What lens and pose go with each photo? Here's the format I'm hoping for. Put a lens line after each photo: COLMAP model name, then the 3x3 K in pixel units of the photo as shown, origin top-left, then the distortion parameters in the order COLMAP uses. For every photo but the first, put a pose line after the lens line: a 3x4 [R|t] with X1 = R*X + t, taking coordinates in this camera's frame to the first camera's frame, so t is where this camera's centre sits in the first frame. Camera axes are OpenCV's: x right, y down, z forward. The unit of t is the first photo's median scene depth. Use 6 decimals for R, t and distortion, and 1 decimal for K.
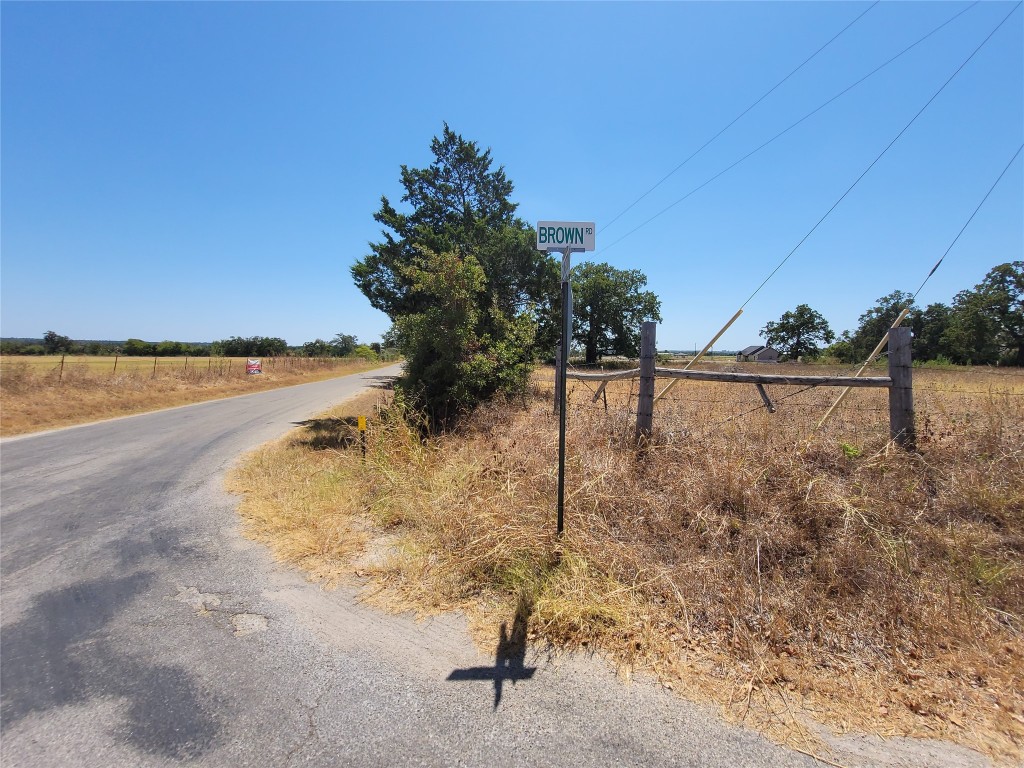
lens RADIAL K [[415.8, 0, 513.8], [0, 415.8, 382.0], [0, 0, 1]] dist [-0.003931, 0.001316]
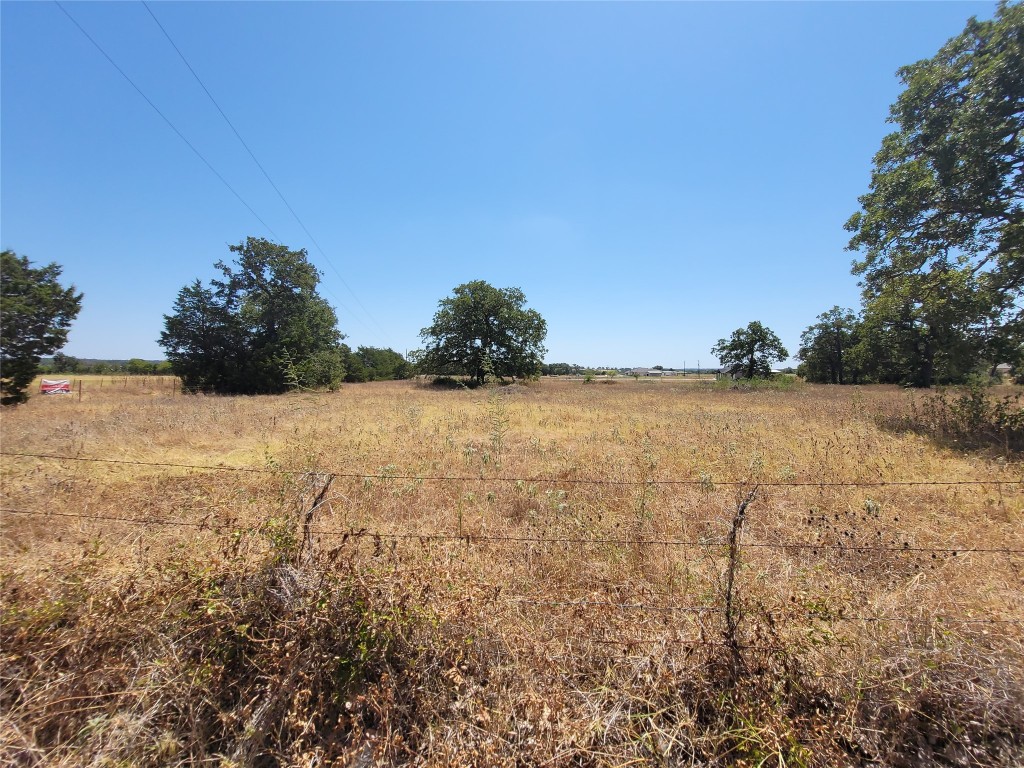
lens RADIAL K [[415.8, 0, 522.8], [0, 415.8, 380.4], [0, 0, 1]] dist [-0.003931, 0.001316]
pose [[0.998727, 0.000110, -0.050440, 0.211011], [-0.002524, 0.998854, -0.047794, -0.002327], [0.050377, 0.047860, 0.997583, 0.018695]]
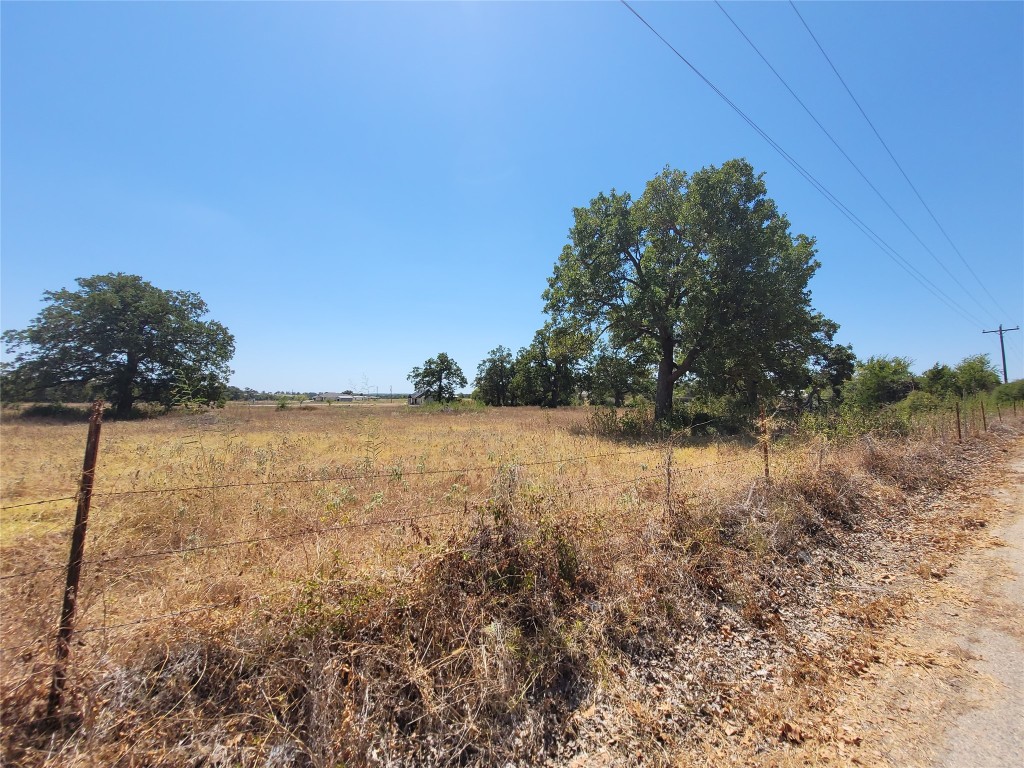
lens RADIAL K [[415.8, 0, 518.0], [0, 415.8, 377.0], [0, 0, 1]] dist [-0.003931, 0.001316]
pose [[0.789200, 0.026931, 0.613546, 0.177737], [0.044122, 0.993970, -0.100382, -0.002015], [-0.612549, 0.106293, 0.783253, 0.012433]]
